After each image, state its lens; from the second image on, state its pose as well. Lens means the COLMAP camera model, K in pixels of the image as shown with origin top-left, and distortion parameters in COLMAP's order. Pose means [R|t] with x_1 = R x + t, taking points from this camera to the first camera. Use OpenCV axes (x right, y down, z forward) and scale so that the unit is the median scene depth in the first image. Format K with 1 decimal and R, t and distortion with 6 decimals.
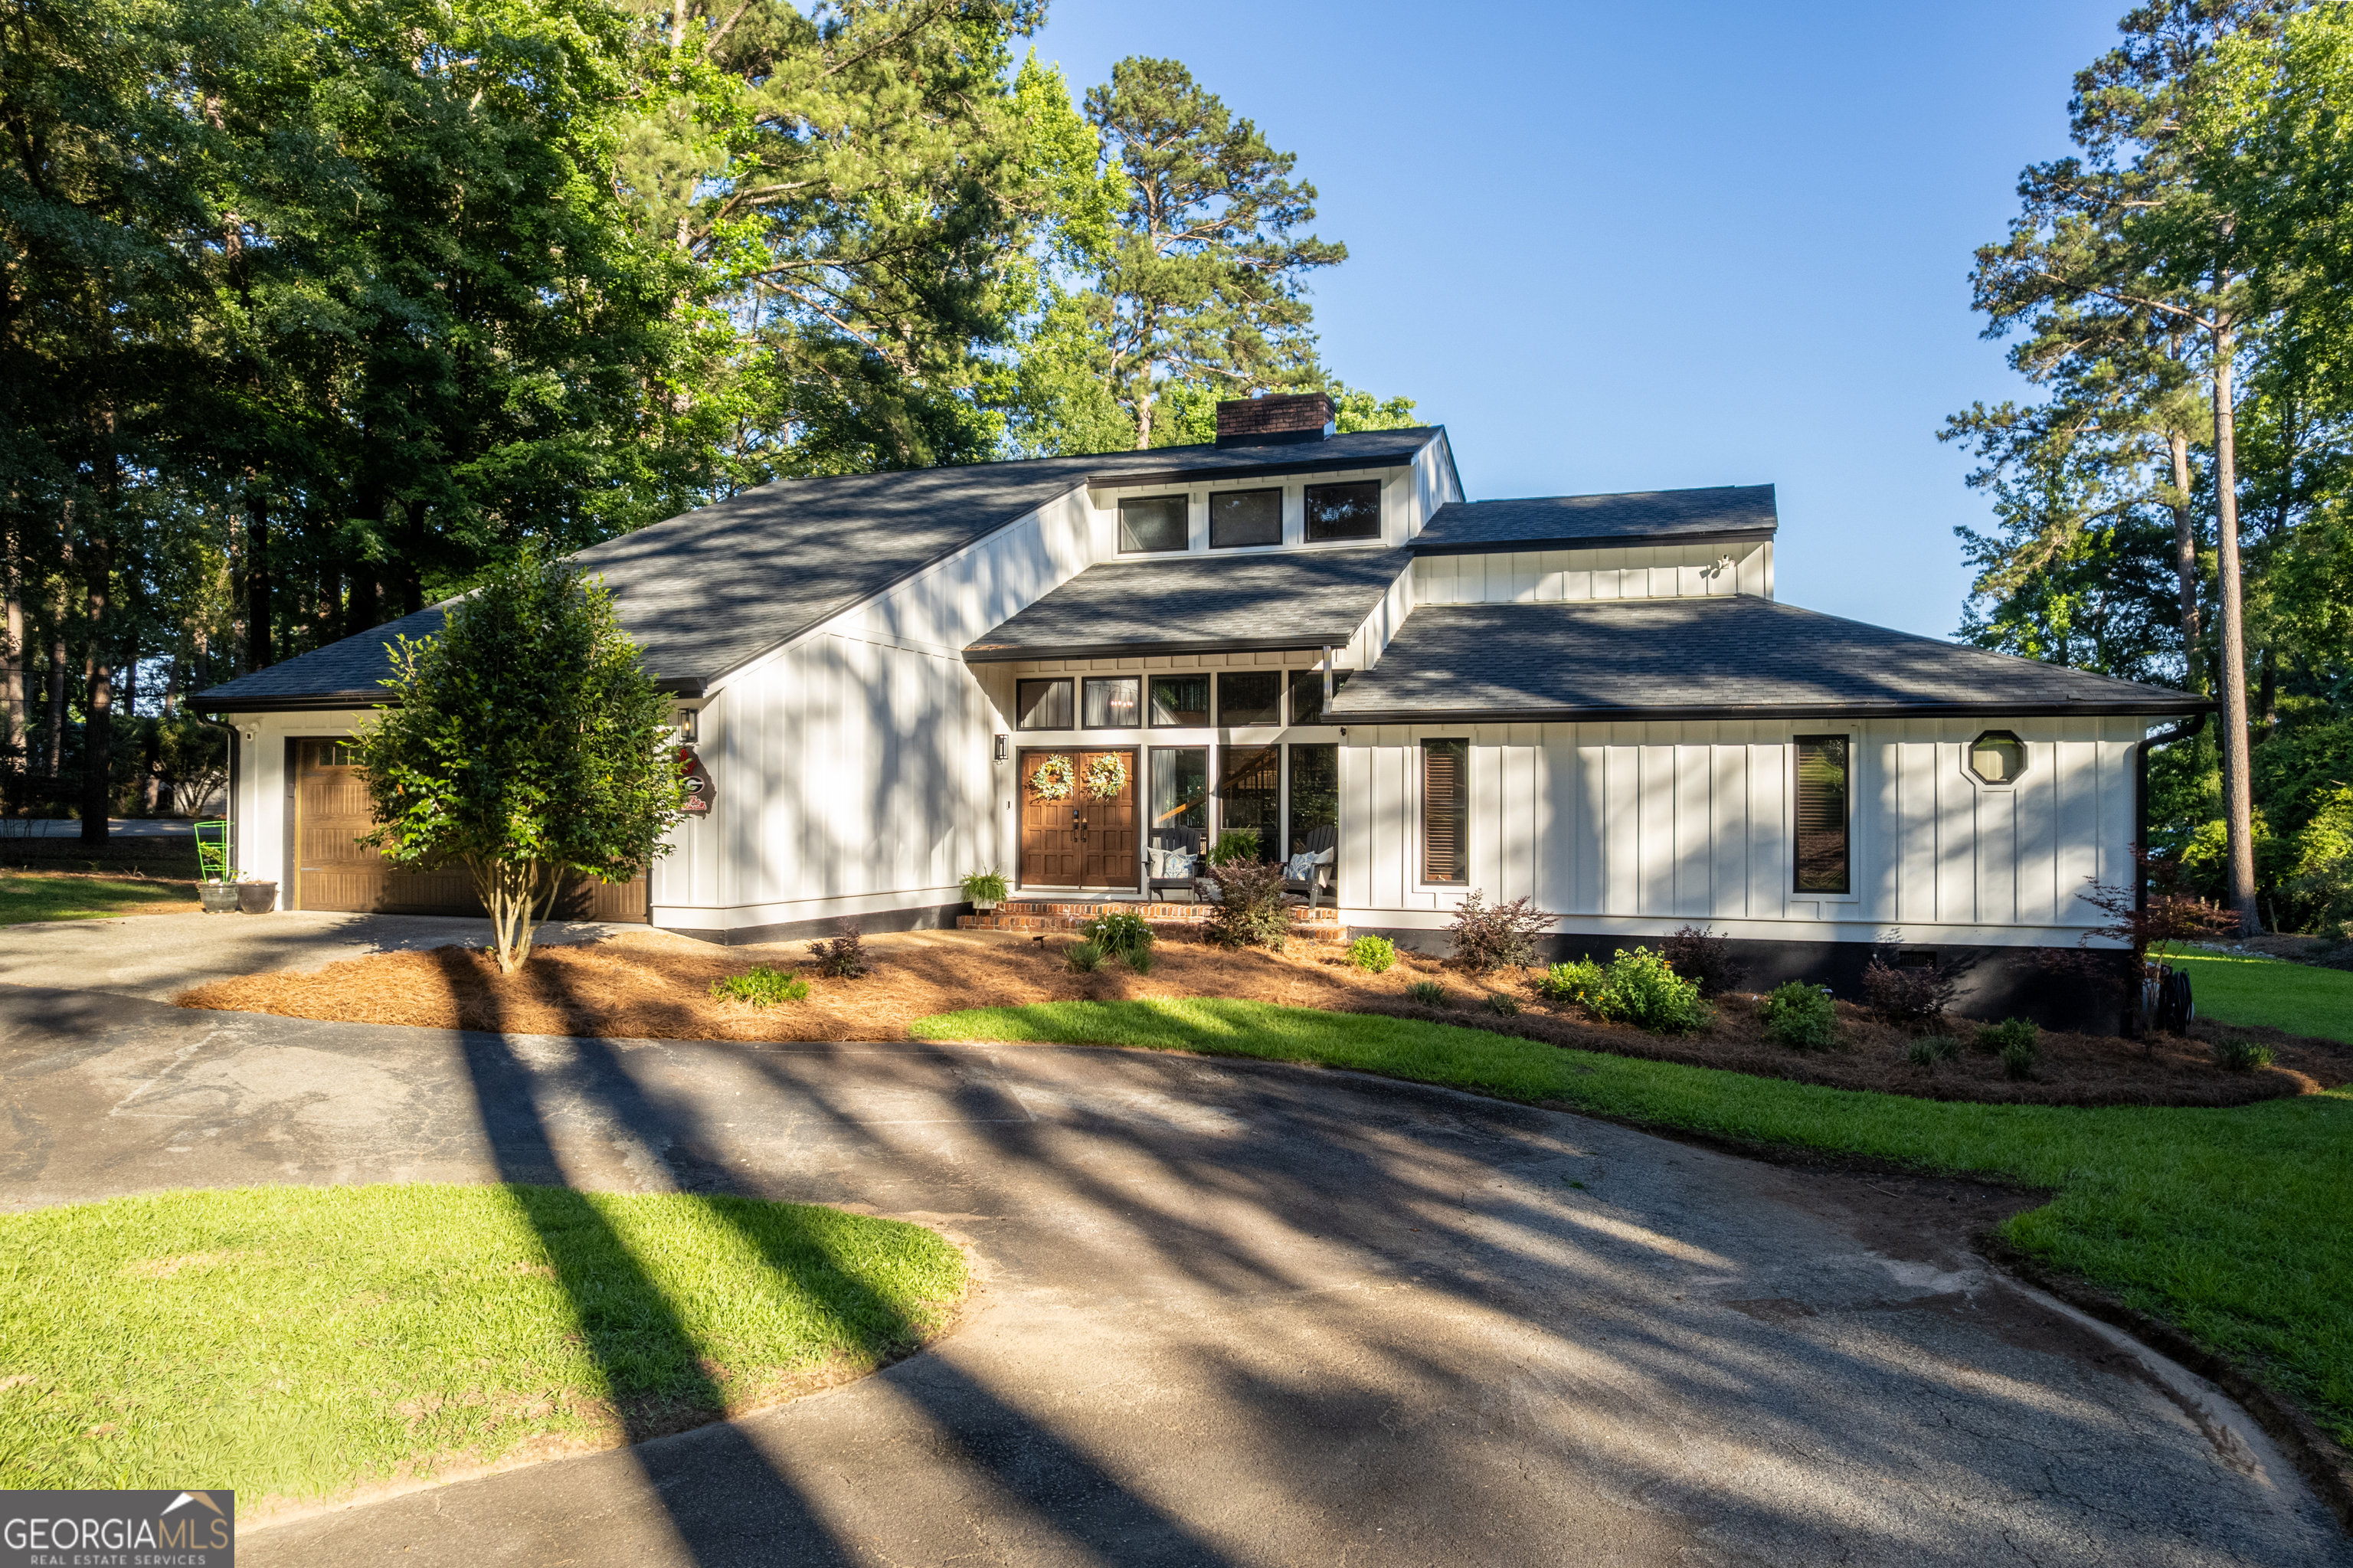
lens RADIAL K [[1560.8, 0, 1166.9], [0, 1560.8, 791.2], [0, 0, 1]] dist [-0.085402, 0.087564]
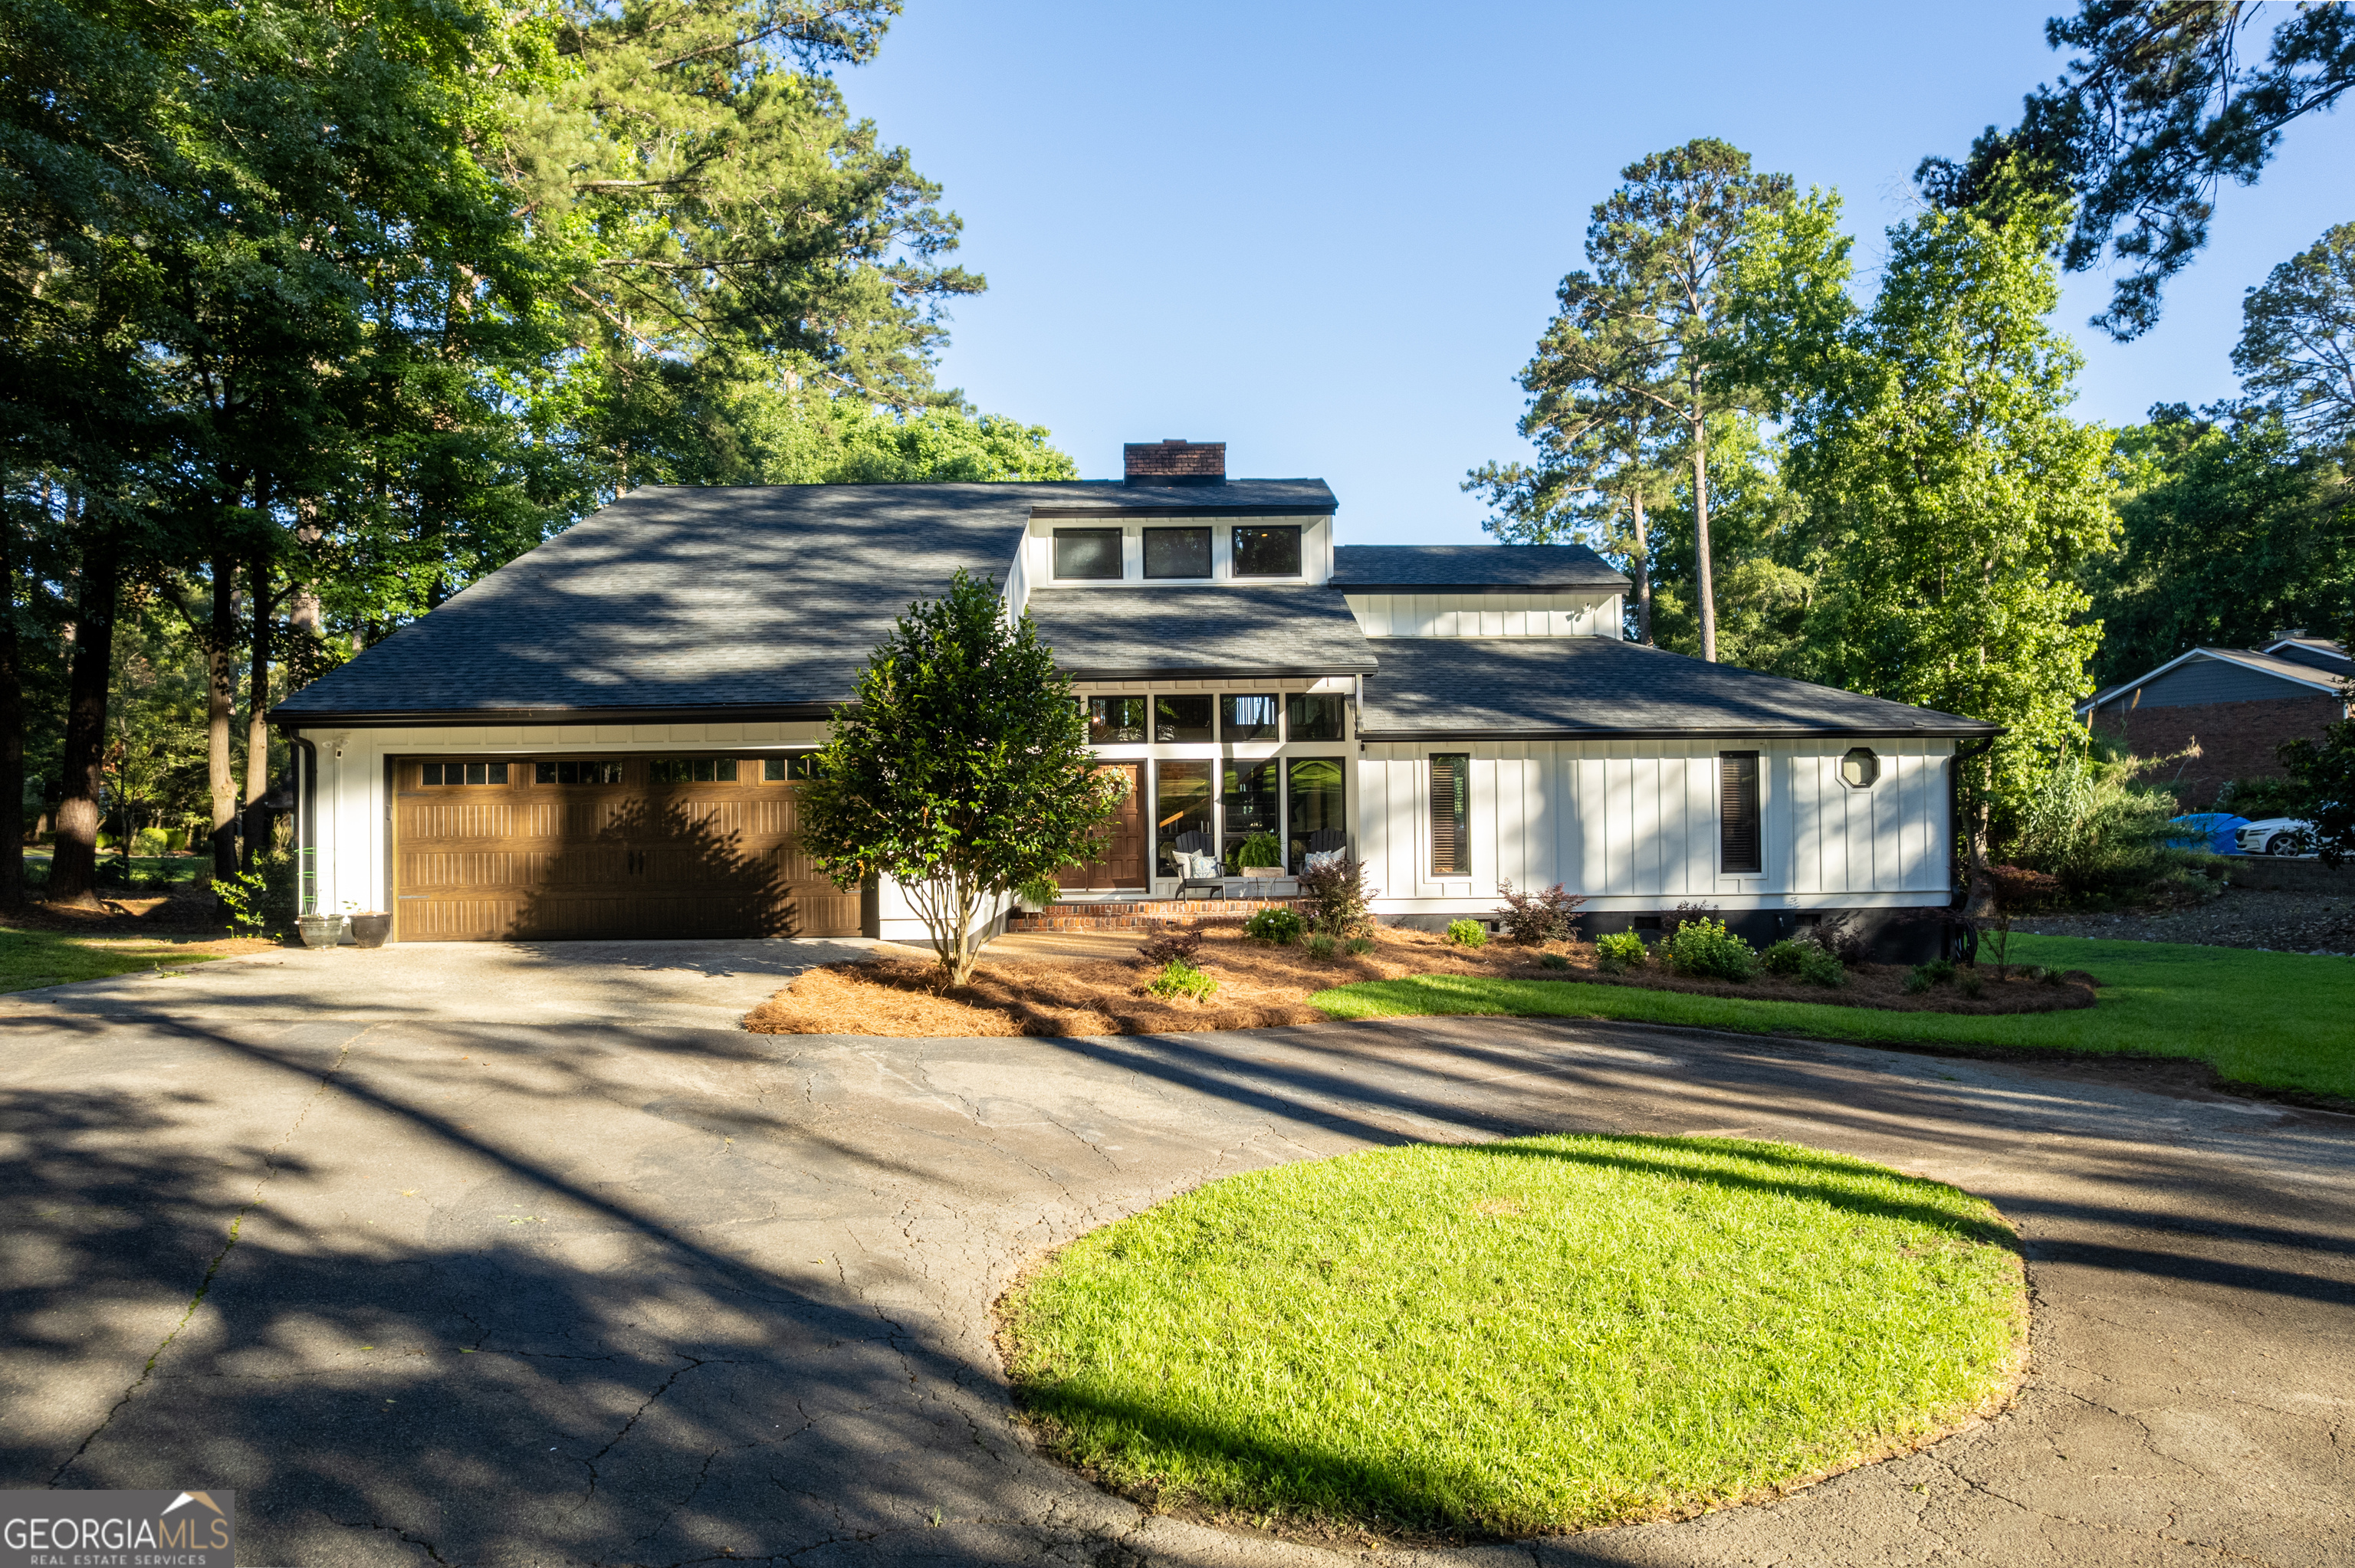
lens RADIAL K [[1522.6, 0, 1149.8], [0, 1522.6, 791.2], [0, 0, 1]] dist [-0.055996, 0.001430]
pose [[0.935070, -0.010792, 0.354299, -0.383136], [0.010925, 0.999939, 0.001625, -0.007542], [-0.354295, 0.002351, 0.935131, -0.009687]]
